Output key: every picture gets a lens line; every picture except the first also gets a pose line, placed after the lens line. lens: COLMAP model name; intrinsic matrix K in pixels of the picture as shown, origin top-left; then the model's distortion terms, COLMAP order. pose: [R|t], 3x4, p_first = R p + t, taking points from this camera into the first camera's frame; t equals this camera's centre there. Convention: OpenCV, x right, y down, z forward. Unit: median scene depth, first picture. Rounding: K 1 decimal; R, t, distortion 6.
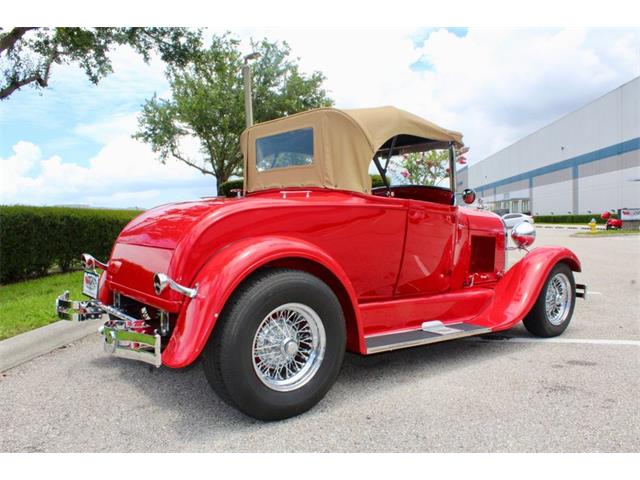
lens RADIAL K [[534.5, 0, 316.9], [0, 534.5, 242.5], [0, 0, 1]] dist [-0.163426, 0.145392]
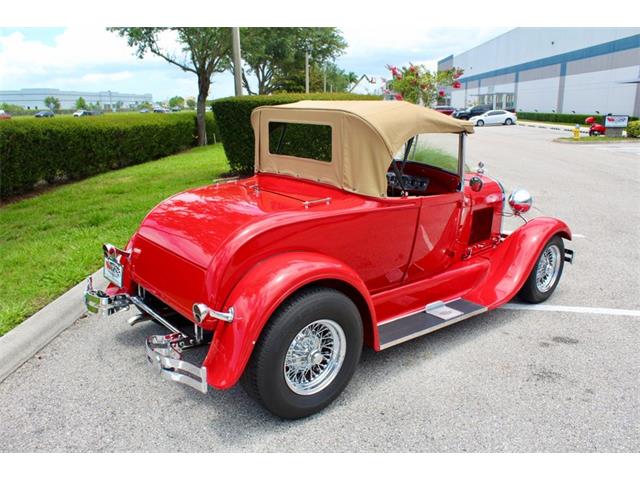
lens RADIAL K [[534.5, 0, 315.3], [0, 534.5, 242.4], [0, 0, 1]] dist [-0.163426, 0.145392]
pose [[0.999191, 0.007606, 0.039500, -0.059399], [-0.015829, 0.977080, 0.212285, -0.167126], [-0.036980, -0.212738, 0.976409, -0.020256]]
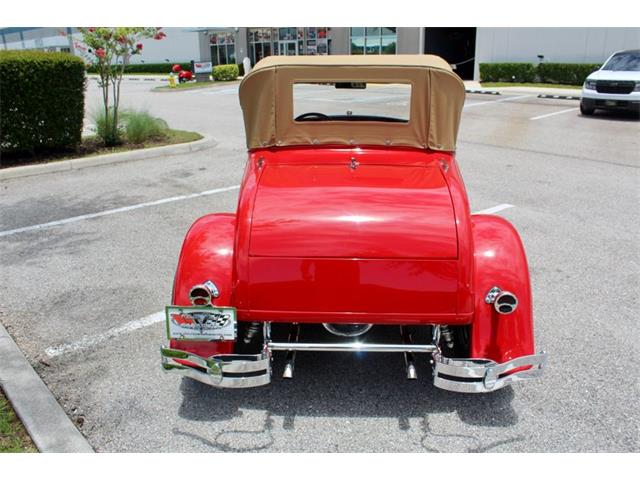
lens RADIAL K [[534.5, 0, 322.2], [0, 534.5, 242.8], [0, 0, 1]] dist [-0.163426, 0.145392]
pose [[0.648439, -0.255661, 0.717052, -0.660623], [0.037303, 0.951460, 0.305504, -0.185946], [-0.760352, -0.171352, 0.626501, 0.377872]]
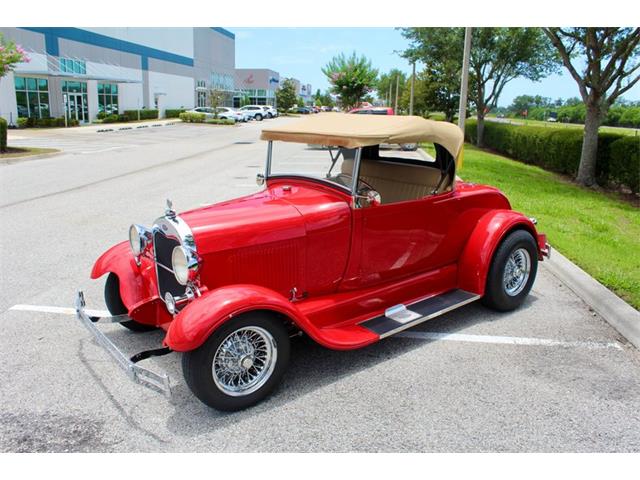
lens RADIAL K [[534.5, 0, 321.6], [0, 534.5, 238.7], [0, 0, 1]] dist [-0.163426, 0.145392]
pose [[-0.999945, -0.002312, -0.010235, 0.135096], [-0.005122, 0.958883, 0.283756, -0.272840], [0.009158, 0.283793, -0.958842, 1.969401]]
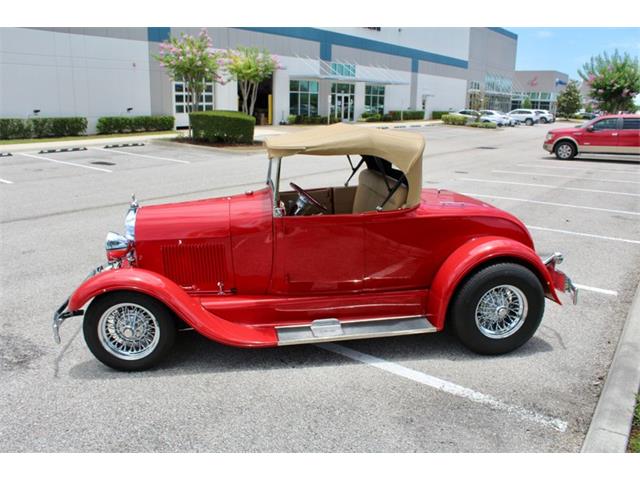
lens RADIAL K [[534.5, 0, 319.8], [0, 534.5, 236.3], [0, 0, 1]] dist [-0.163426, 0.145392]
pose [[-0.866387, -0.119563, 0.484849, -0.443370], [0.020306, 0.961677, 0.273432, -0.287499], [-0.498961, 0.246744, -0.830756, 1.843832]]
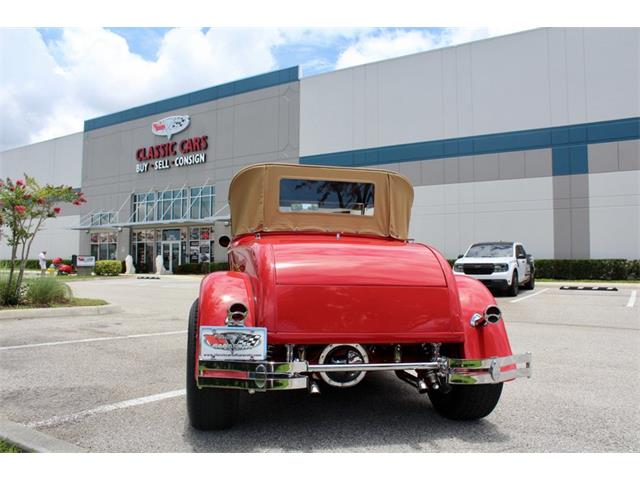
lens RADIAL K [[534.5, 0, 322.0], [0, 534.5, 239.8], [0, 0, 1]] dist [-0.163426, 0.145392]
pose [[0.448884, 0.061428, 0.891476, -0.858768], [0.022791, 0.996523, -0.080142, -0.001164], [-0.893299, 0.056292, 0.445924, 0.452849]]
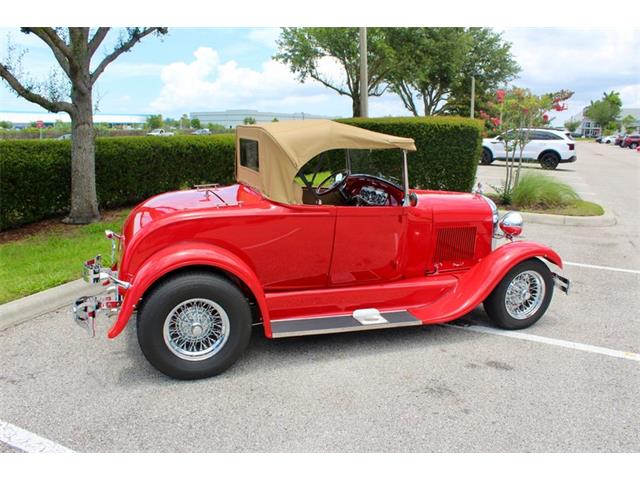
lens RADIAL K [[534.5, 0, 315.2], [0, 534.5, 242.3], [0, 0, 1]] dist [-0.163426, 0.145392]
pose [[0.950947, 0.087525, -0.296714, 0.372849], [-0.035014, 0.983430, 0.177874, -0.163856], [0.307366, -0.158759, 0.938255, -0.076885]]
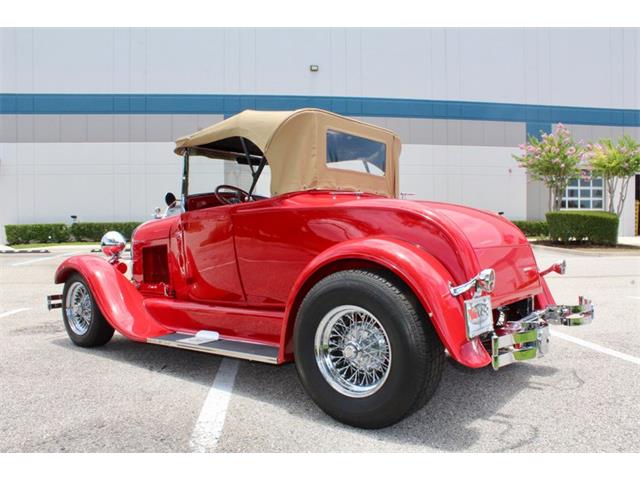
lens RADIAL K [[534.5, 0, 321.1], [0, 534.5, 245.3], [0, 0, 1]] dist [-0.163426, 0.145392]
pose [[-0.241809, -0.015329, 0.970203, -0.844382], [0.053920, 0.998118, 0.029208, -0.031268], [-0.968825, 0.059376, -0.240527, 1.105598]]
